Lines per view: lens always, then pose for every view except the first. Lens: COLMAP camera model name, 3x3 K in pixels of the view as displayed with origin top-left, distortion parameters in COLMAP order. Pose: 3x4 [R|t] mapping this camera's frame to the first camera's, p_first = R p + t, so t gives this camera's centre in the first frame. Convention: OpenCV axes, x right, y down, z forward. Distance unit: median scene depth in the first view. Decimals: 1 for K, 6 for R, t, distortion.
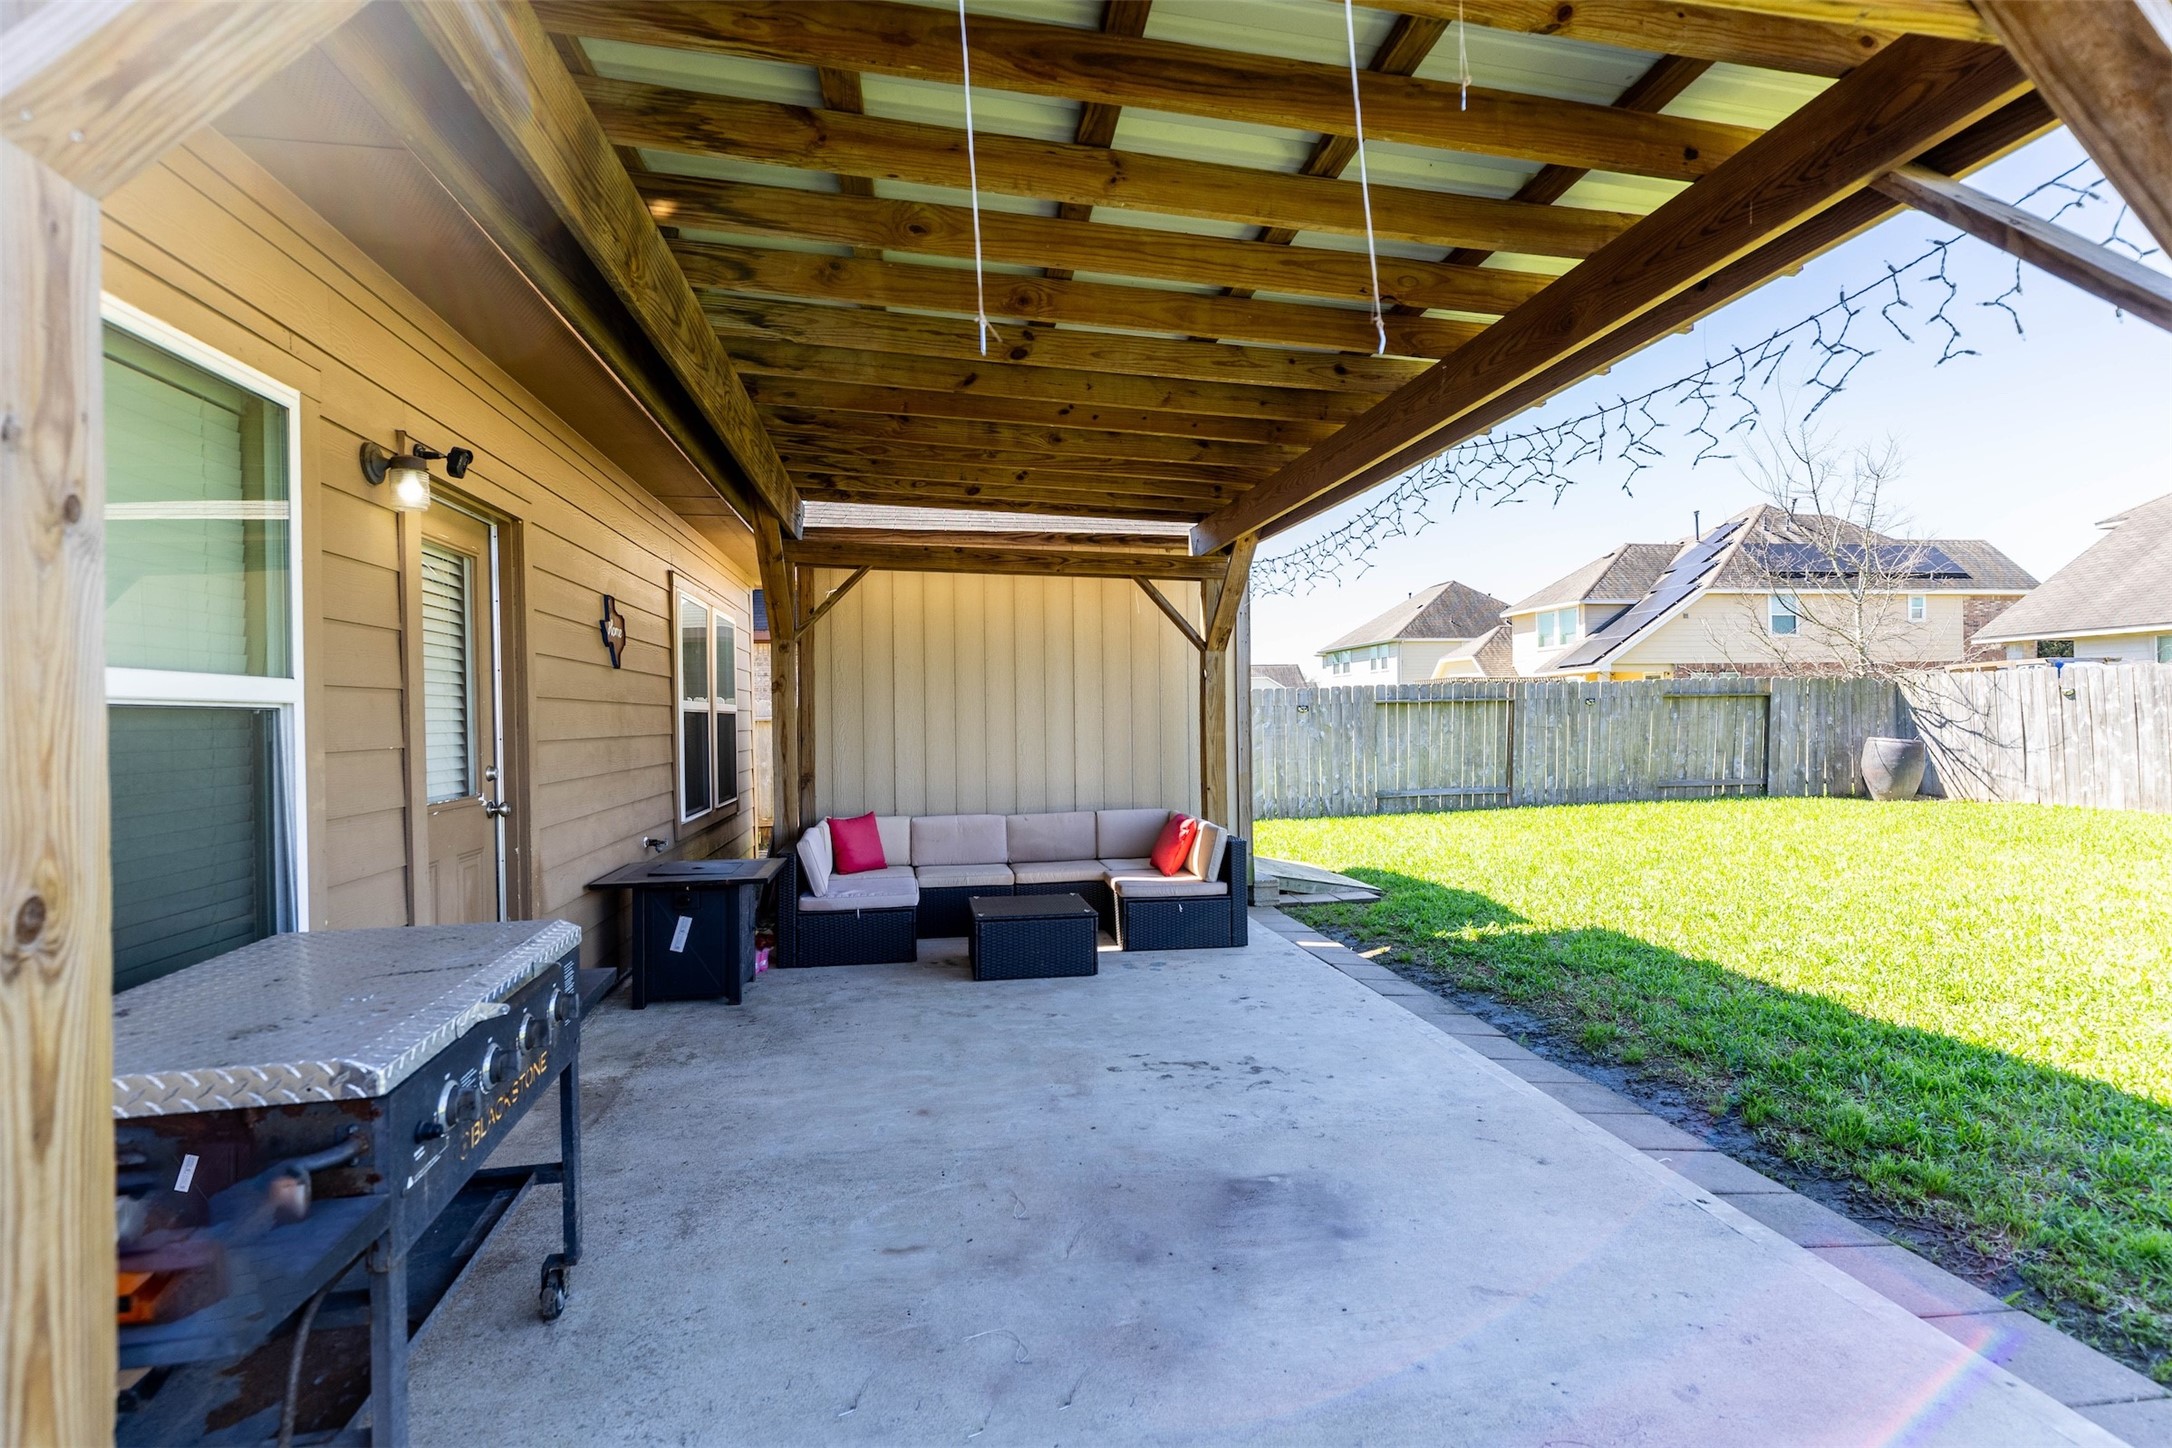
lens RADIAL K [[984.1, 0, 1081.1], [0, 984.1, 713.2], [0, 0, 1]] dist [0.006047, -0.000819]
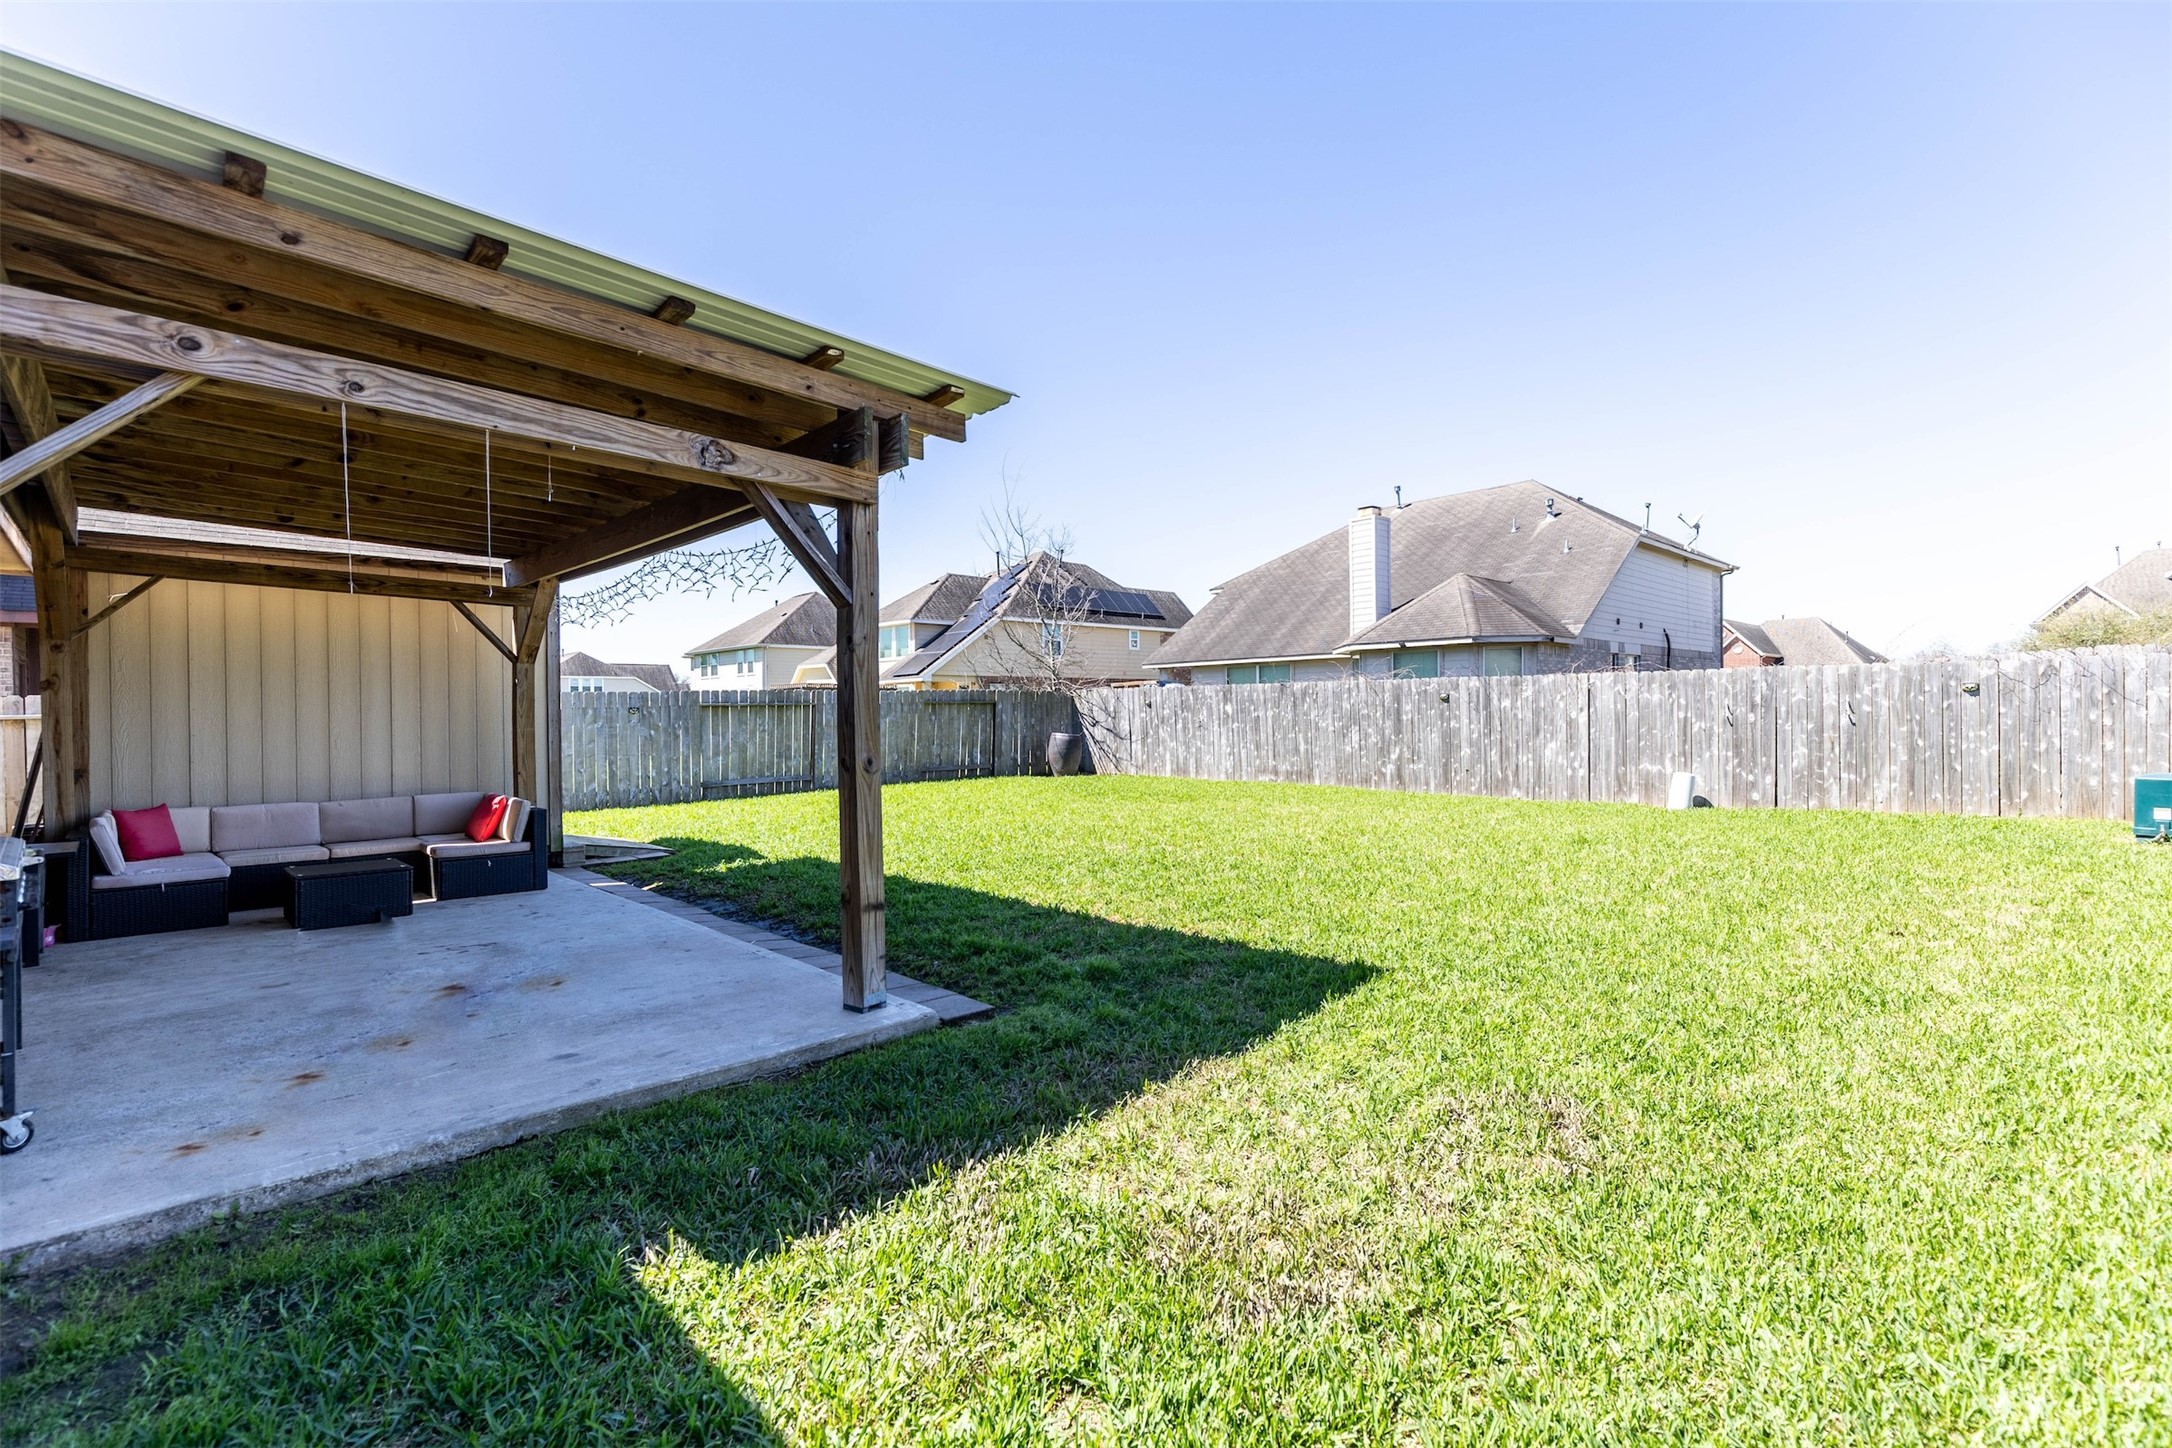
lens RADIAL K [[984.1, 0, 1034.2], [0, 984.1, 720.6], [0, 0, 1]] dist [0.006047, -0.000819]
pose [[0.841277, 0.000799, 0.540603, 0.002454], [-0.003283, 0.999988, 0.003630, 0.003054], [-0.540594, -0.004828, 0.841270, -0.408104]]
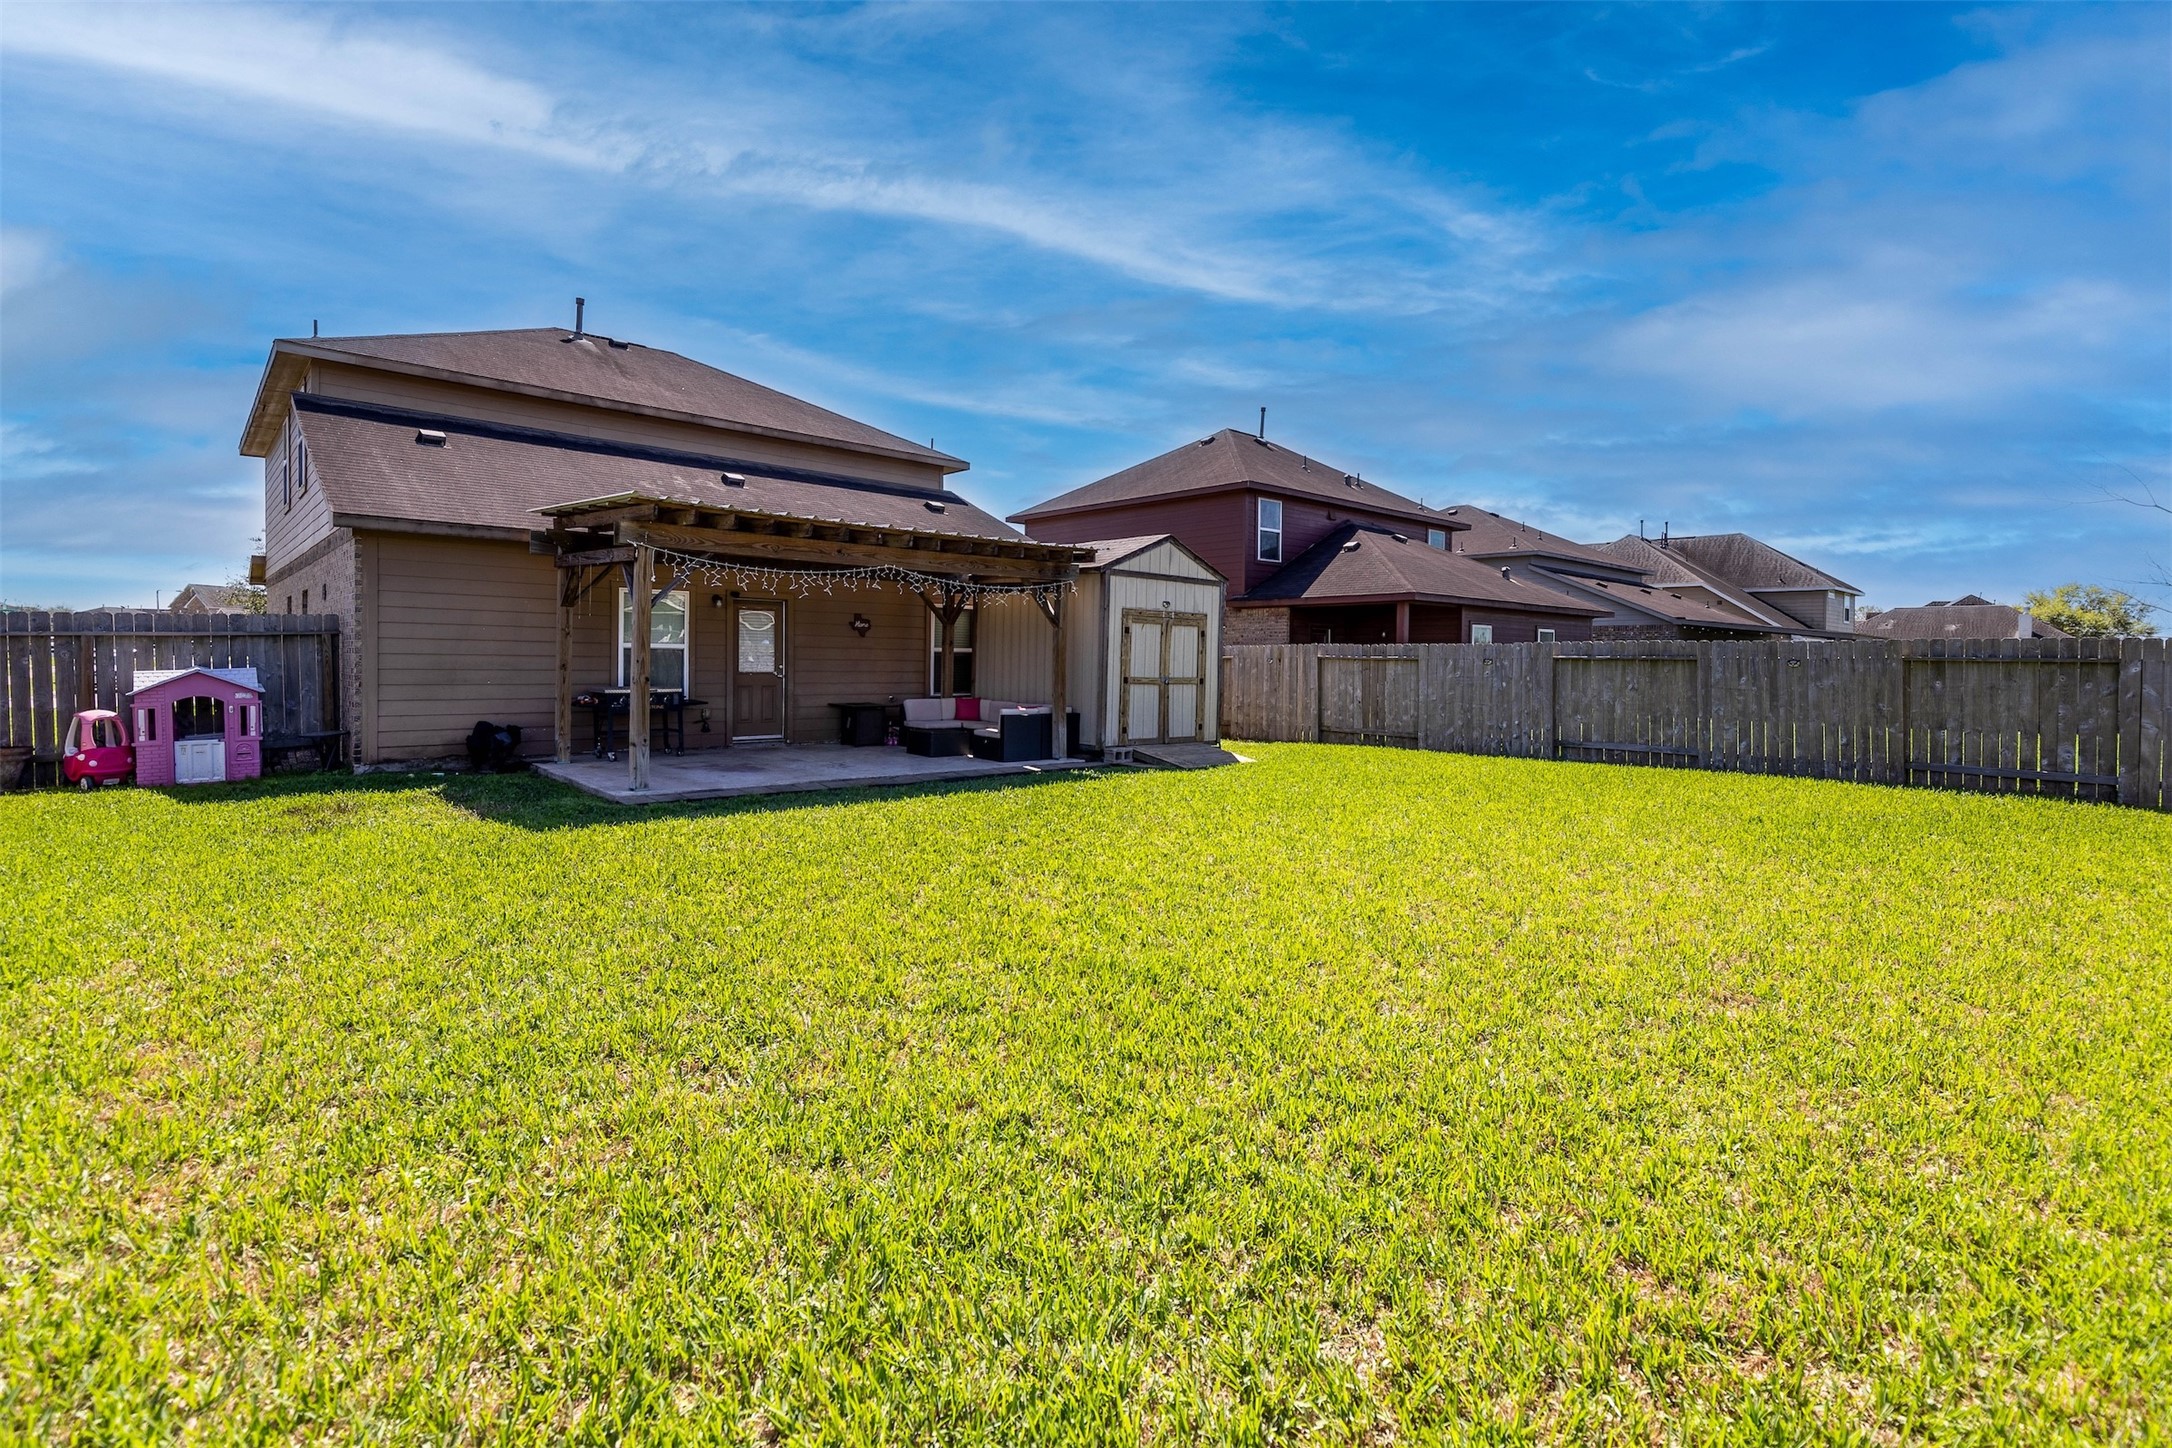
lens RADIAL K [[994.2, 0, 1050.0], [0, 994.2, 664.7], [0, 0, 1]] dist [0.004715, -0.000264]
pose [[0.501704, 0.033058, -0.864407, 2.059857], [-0.020351, 0.999444, 0.026410, -0.044417], [0.864800, 0.004341, 0.502098, -0.073712]]
